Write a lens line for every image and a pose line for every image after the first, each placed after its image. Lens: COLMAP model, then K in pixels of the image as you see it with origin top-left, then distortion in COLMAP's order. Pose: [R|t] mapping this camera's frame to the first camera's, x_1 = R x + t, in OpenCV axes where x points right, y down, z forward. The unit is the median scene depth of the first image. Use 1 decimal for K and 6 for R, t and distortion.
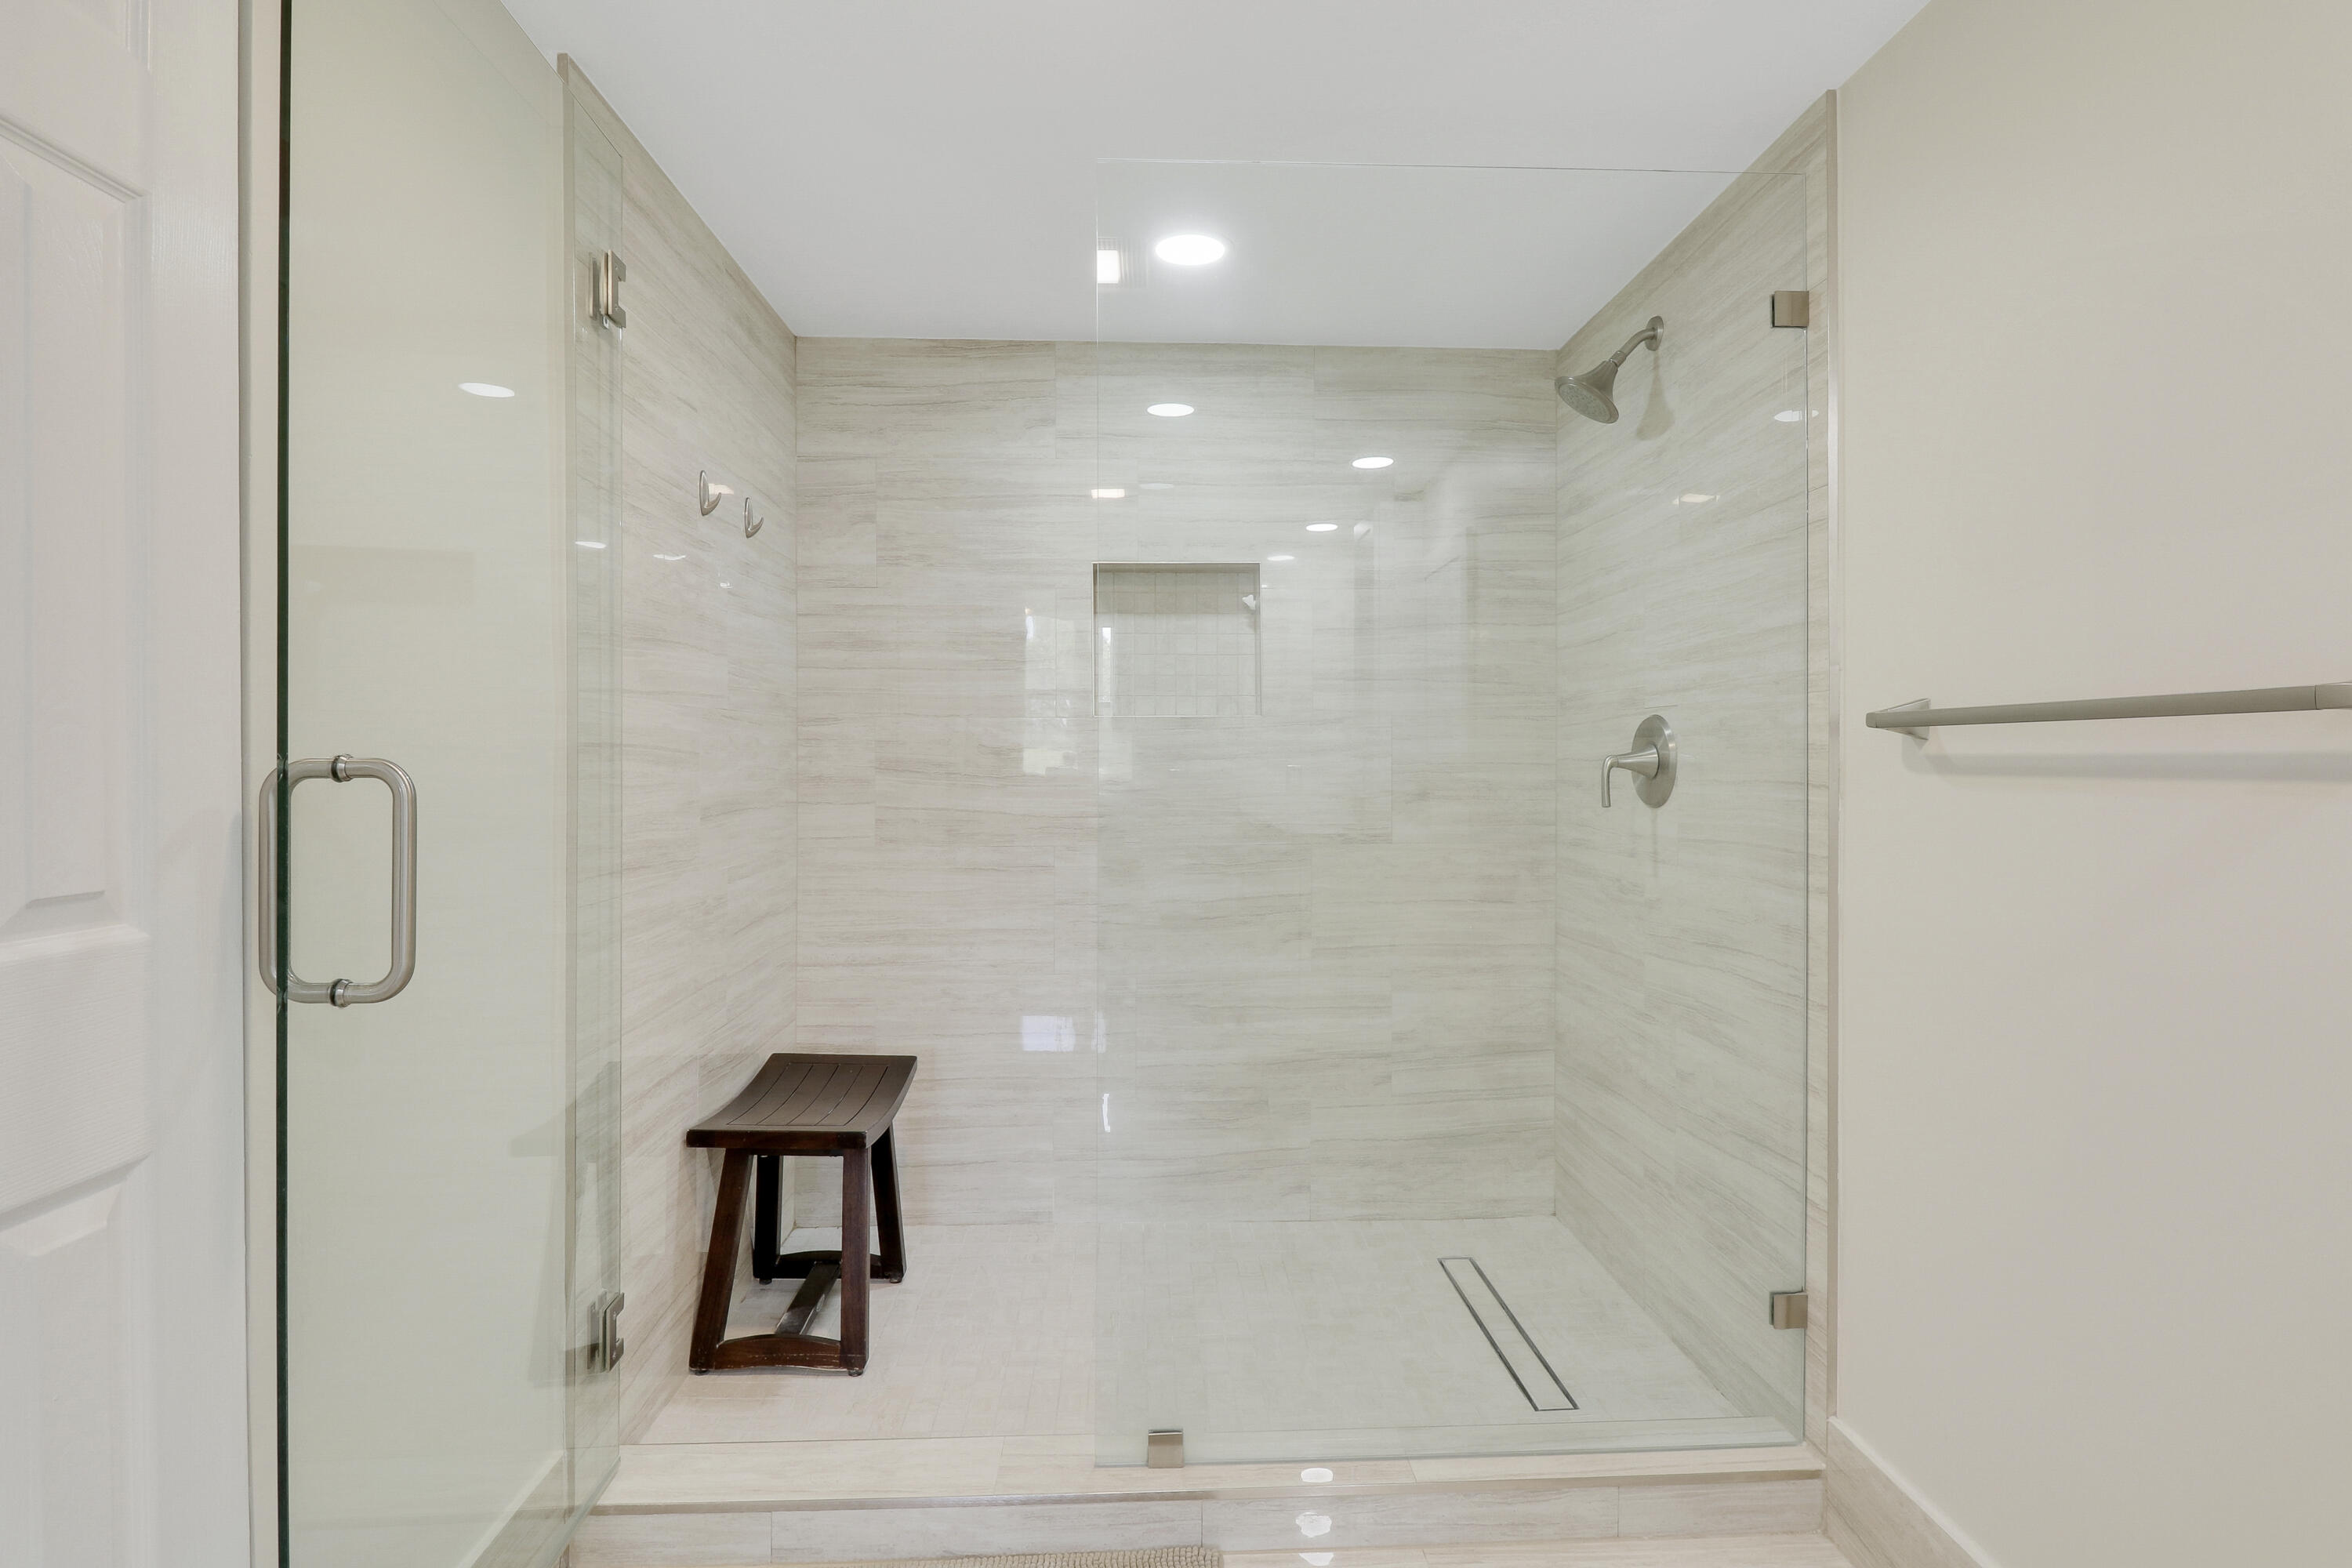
lens RADIAL K [[1128.8, 0, 1180.1], [0, 1128.8, 802.9], [0, 0, 1]] dist [0.004965, -0.013017]
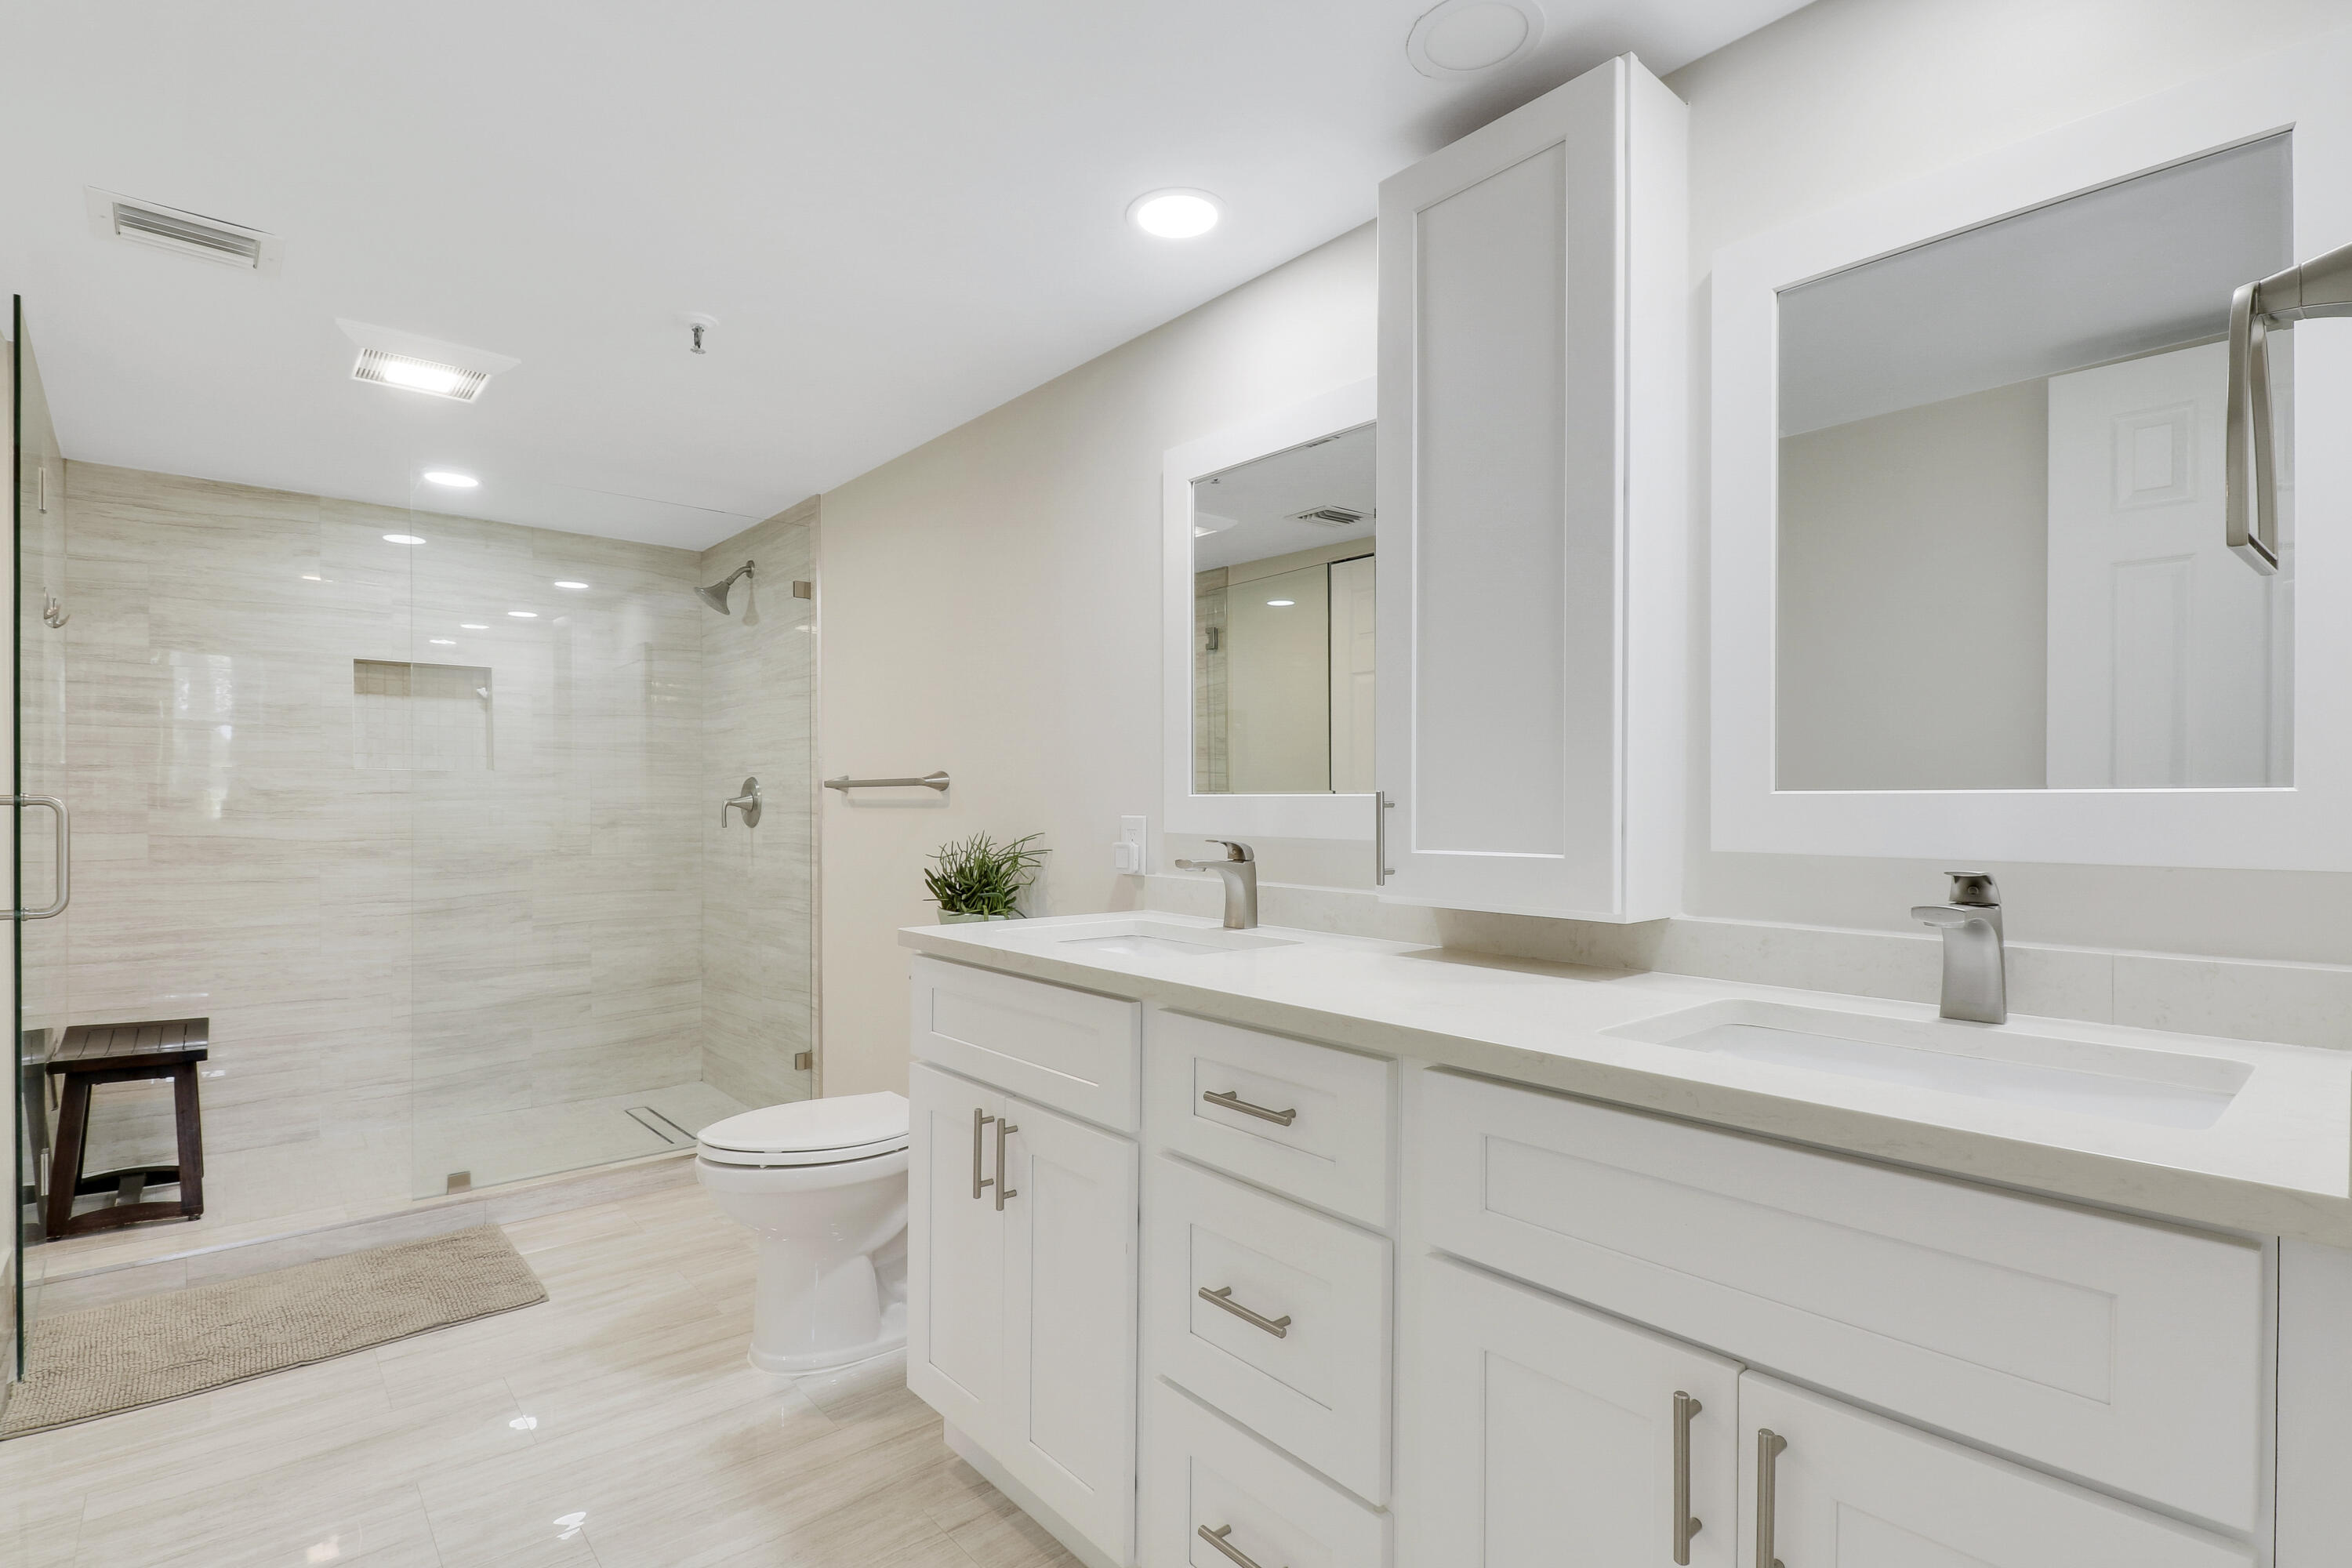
lens RADIAL K [[1128.8, 0, 1180.1], [0, 1128.8, 802.9], [0, 0, 1]] dist [0.004965, -0.013017]
pose [[0.777720, 0.004324, 0.628596, -0.162081], [0.020499, 0.999270, -0.032235, 0.031756], [-0.628277, 0.037956, 0.777064, -0.731451]]
